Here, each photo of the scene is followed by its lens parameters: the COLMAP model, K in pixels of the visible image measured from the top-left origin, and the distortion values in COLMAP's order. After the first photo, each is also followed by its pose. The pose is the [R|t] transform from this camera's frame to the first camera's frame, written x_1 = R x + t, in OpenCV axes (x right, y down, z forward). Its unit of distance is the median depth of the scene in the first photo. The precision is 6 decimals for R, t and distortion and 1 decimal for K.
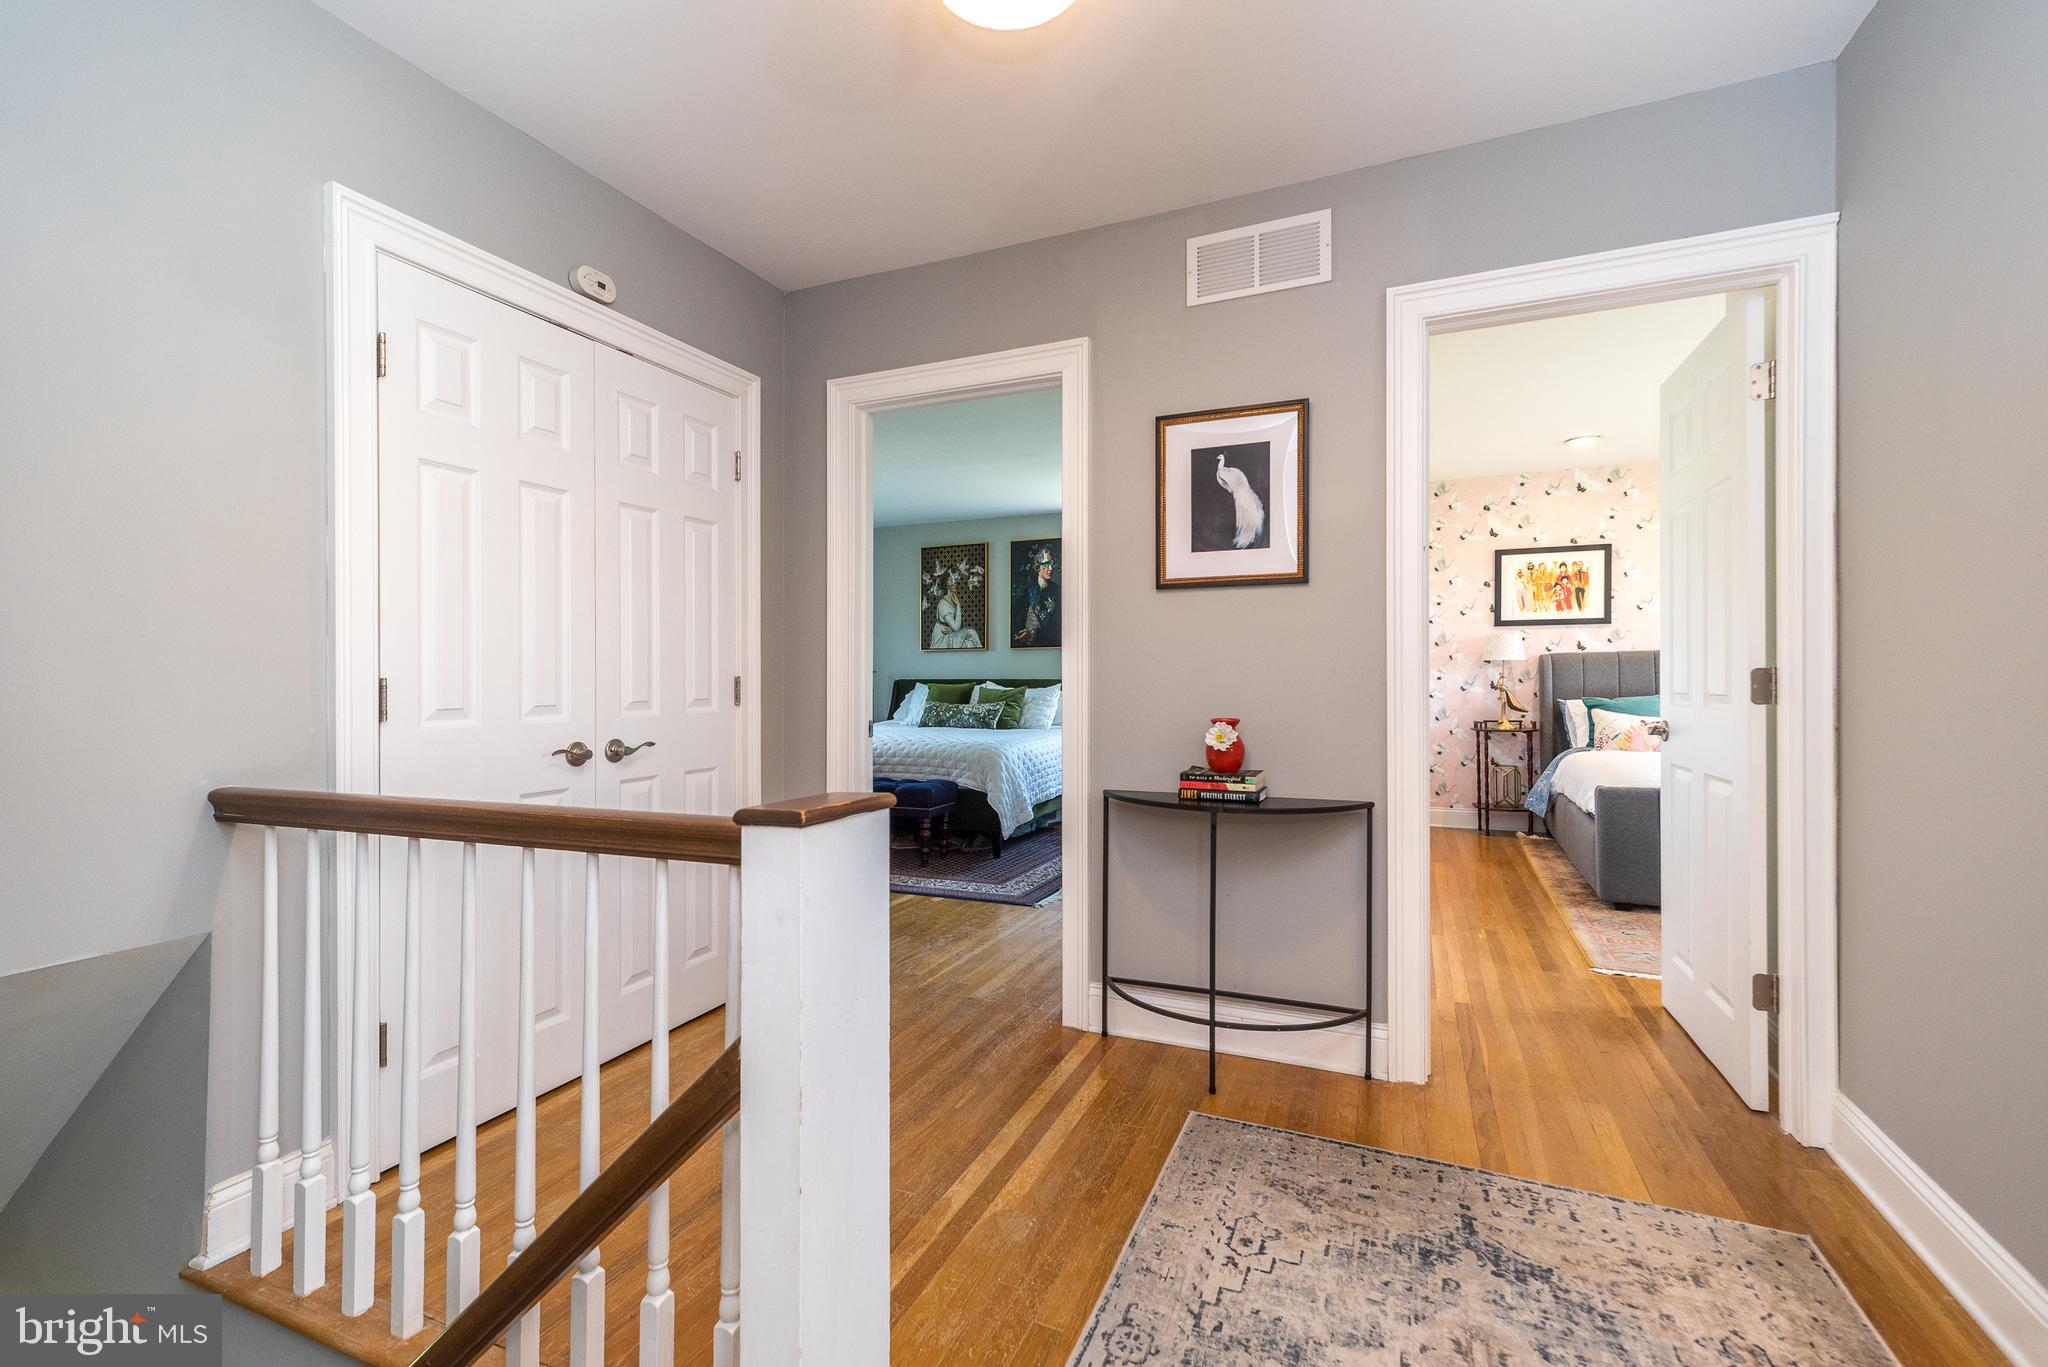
lens RADIAL K [[879.5, 0, 1022.5], [0, 879.5, 678.2], [0, 0, 1]] dist [-0.012768, -0.000005]
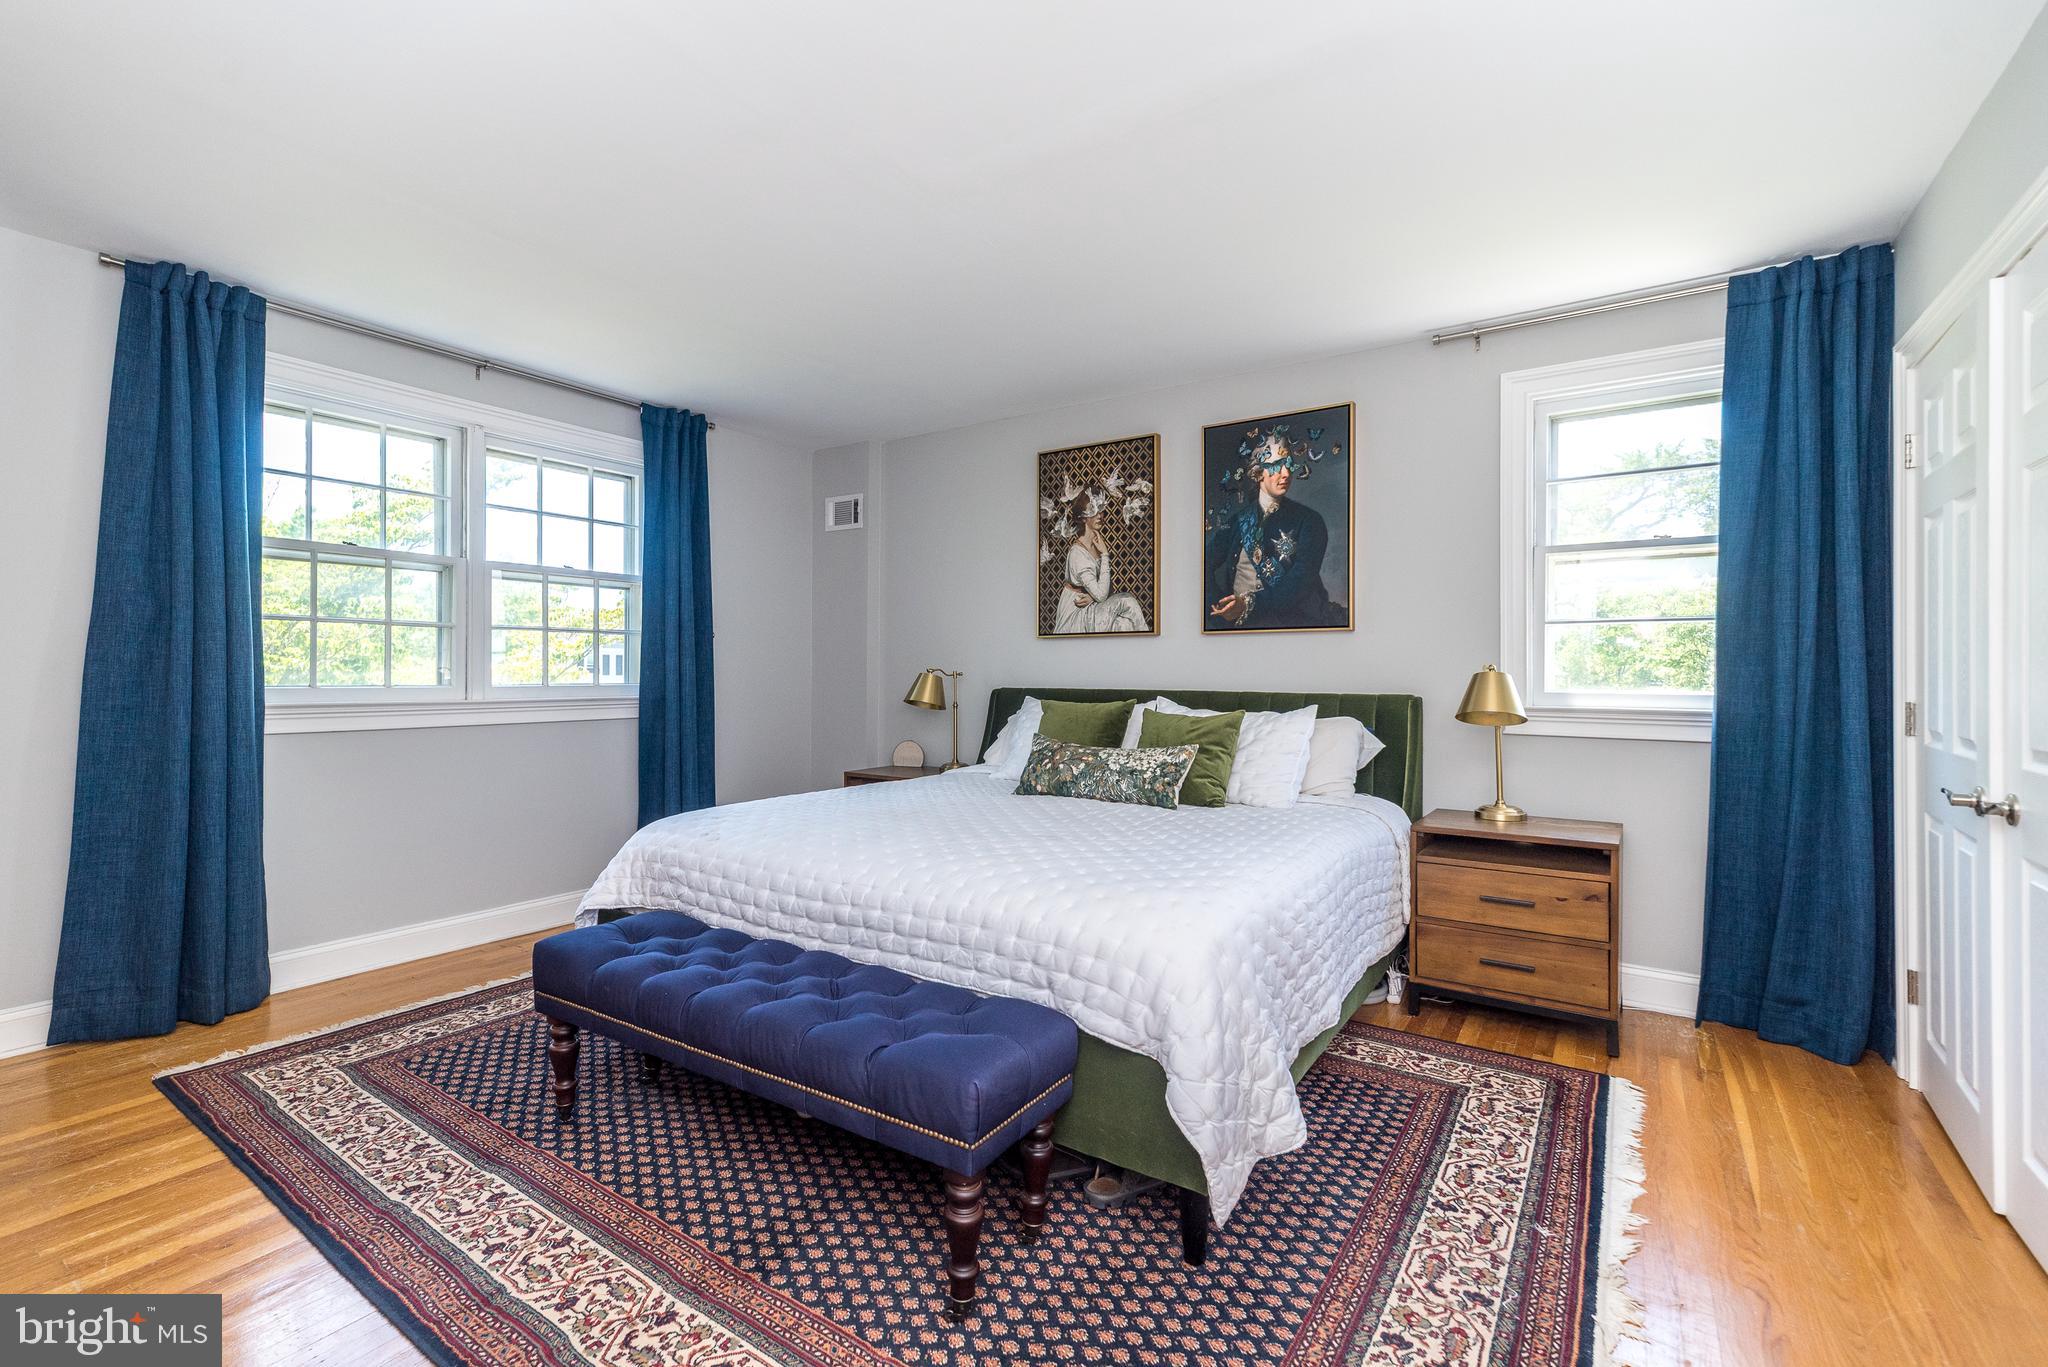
lens RADIAL K [[879.5, 0, 1015.8], [0, 879.5, 675.1], [0, 0, 1]] dist [-0.012768, -0.000005]
pose [[0.981291, 0.002802, -0.192511, -0.021915], [-0.001711, 0.999982, 0.005833, -0.010996], [0.192524, -0.005394, 0.981277, 0.459064]]
